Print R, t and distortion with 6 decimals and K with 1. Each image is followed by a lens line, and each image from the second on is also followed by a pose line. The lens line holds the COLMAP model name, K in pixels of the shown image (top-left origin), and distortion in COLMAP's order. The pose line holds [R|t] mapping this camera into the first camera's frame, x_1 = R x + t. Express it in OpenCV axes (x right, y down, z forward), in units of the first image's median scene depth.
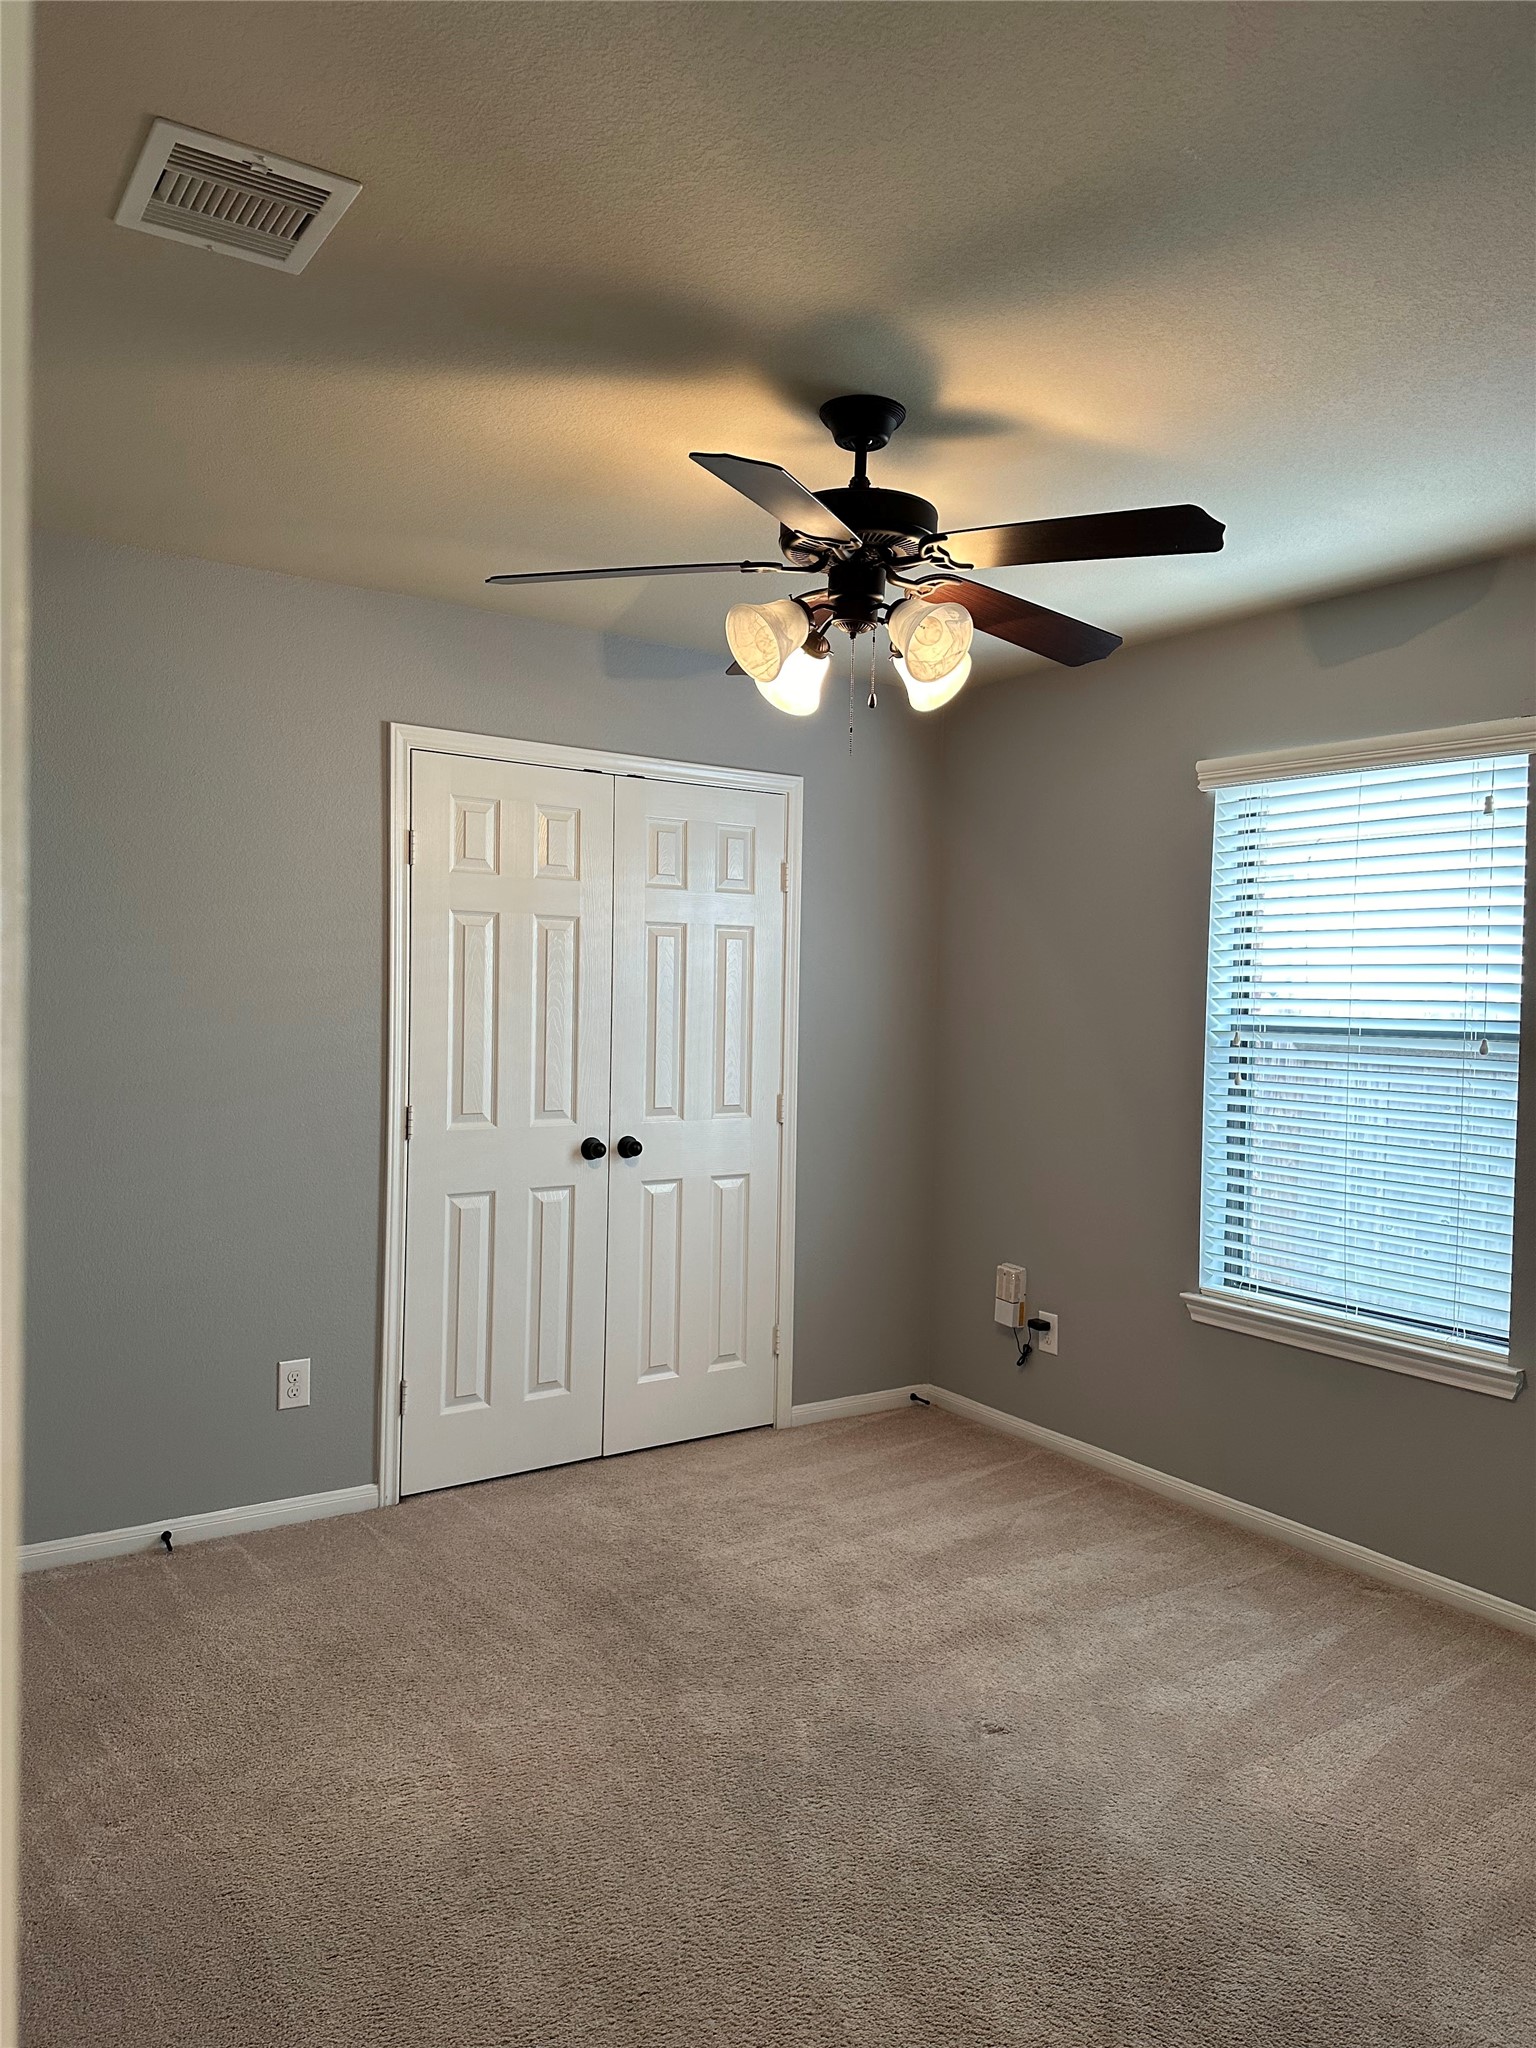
lens RADIAL K [[1435.4, 0, 760.6], [0, 1435.4, 1025.7], [0, 0, 1]] dist [0.004417, -0.002318]
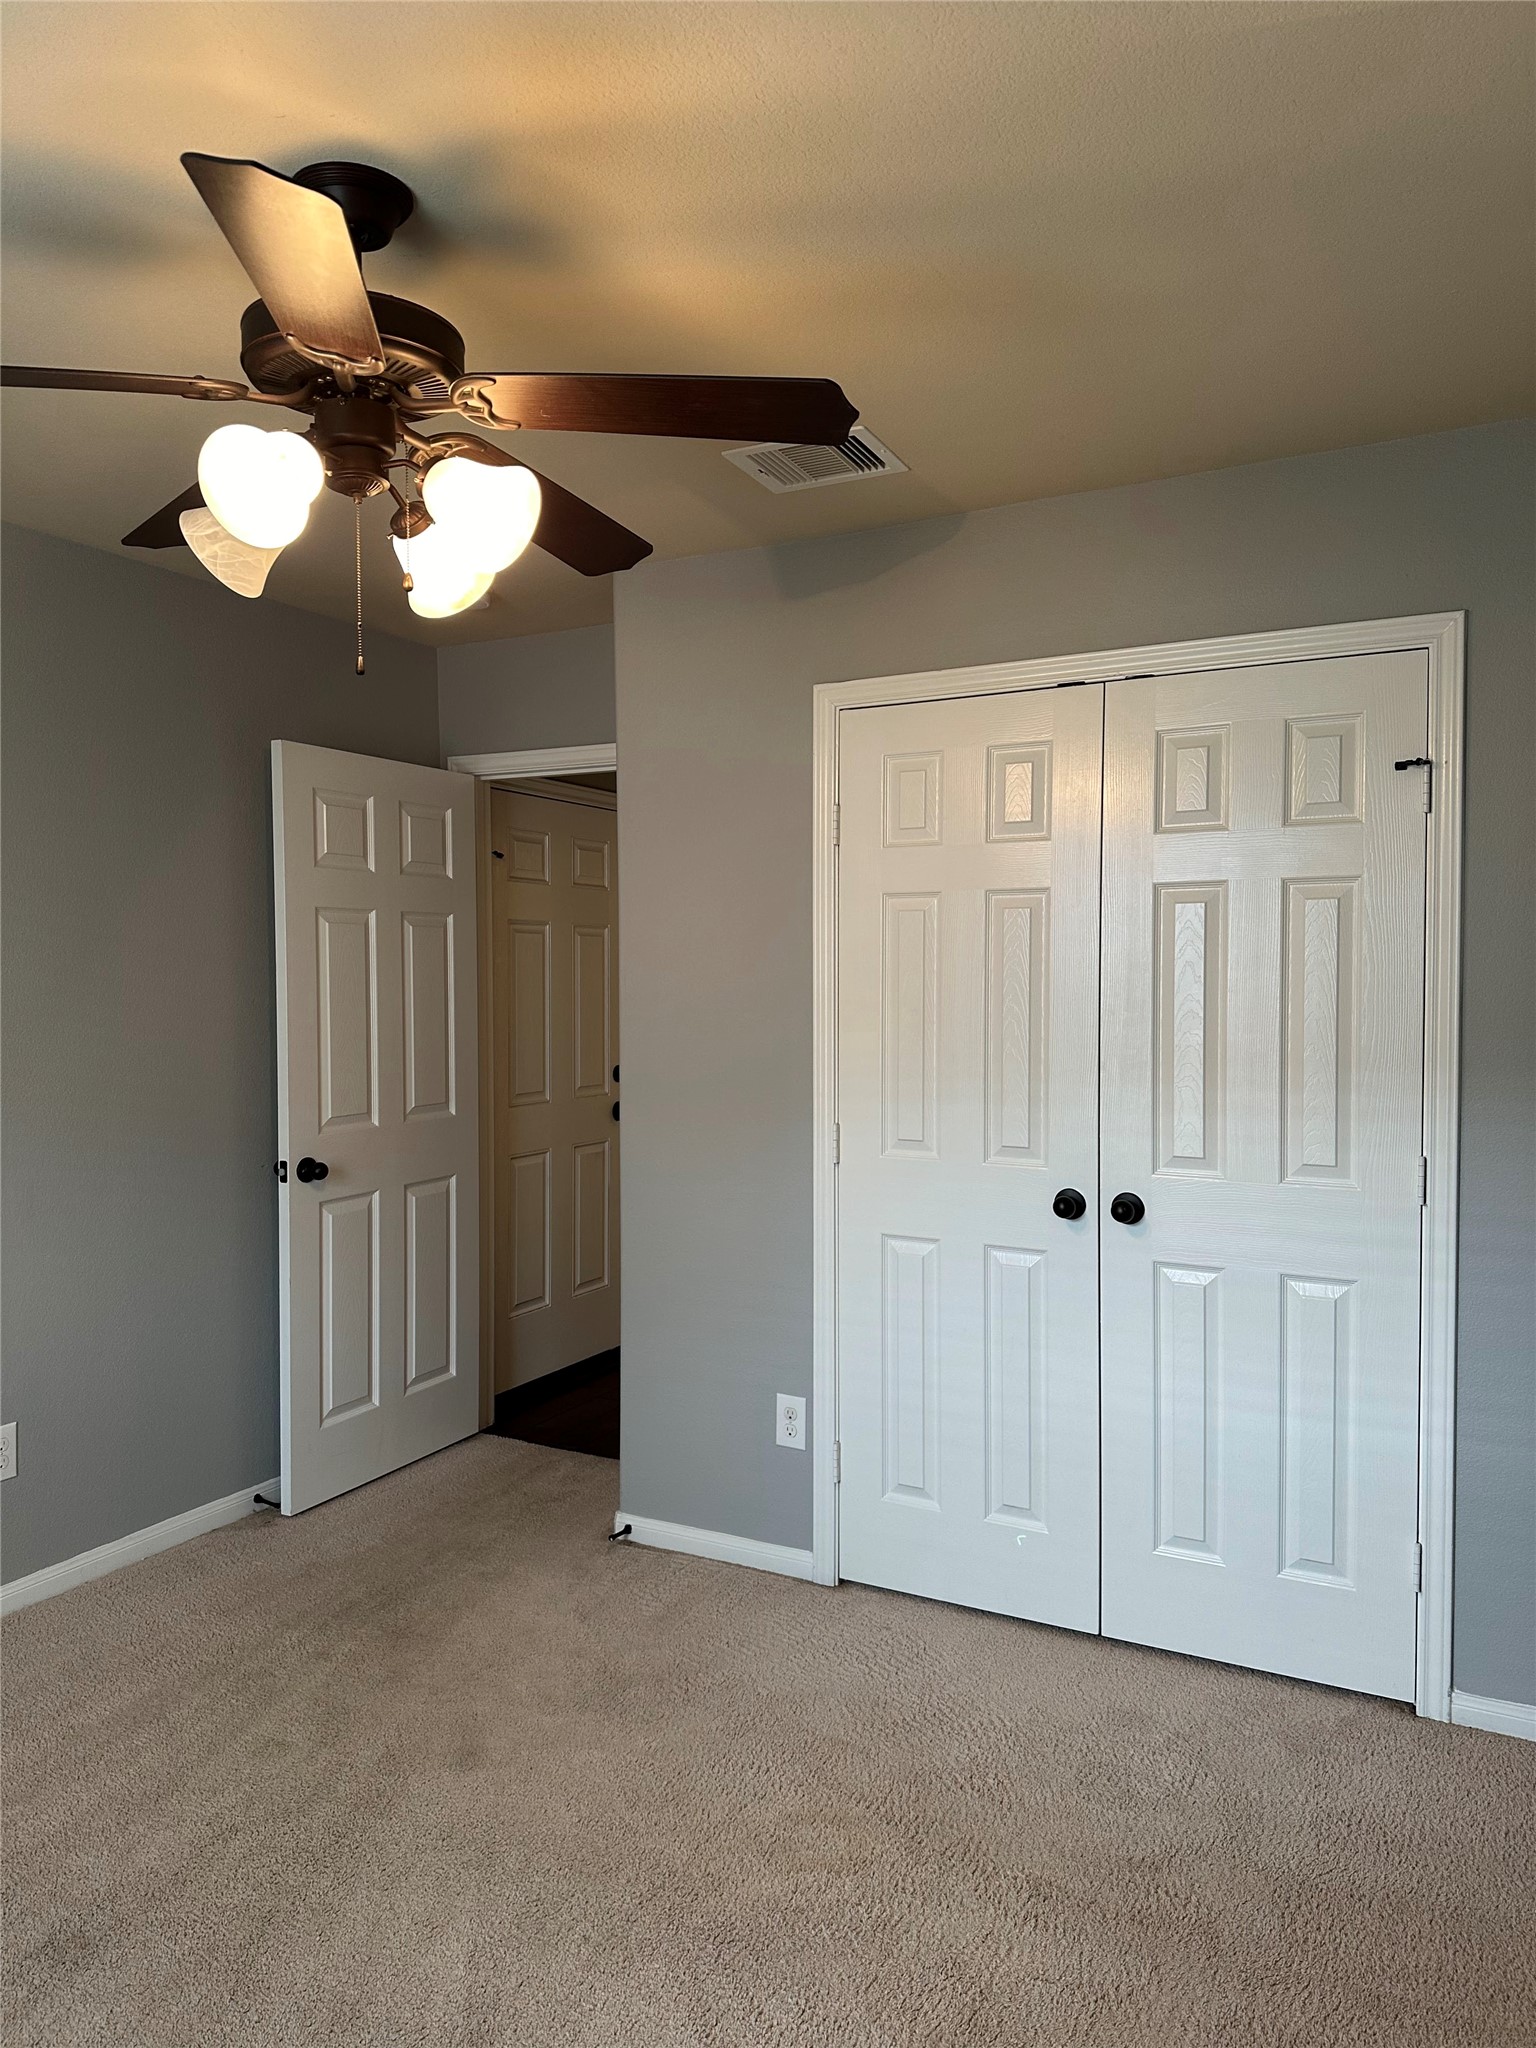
lens RADIAL K [[1435.4, 0, 765.5], [0, 1435.4, 1013.4], [0, 0, 1]] dist [0.004417, -0.002318]
pose [[0.447294, 0.005392, -0.894371, 0.459332], [-0.008573, 0.999962, 0.001741, -0.010361], [0.894346, 0.006888, 0.447323, 0.532153]]
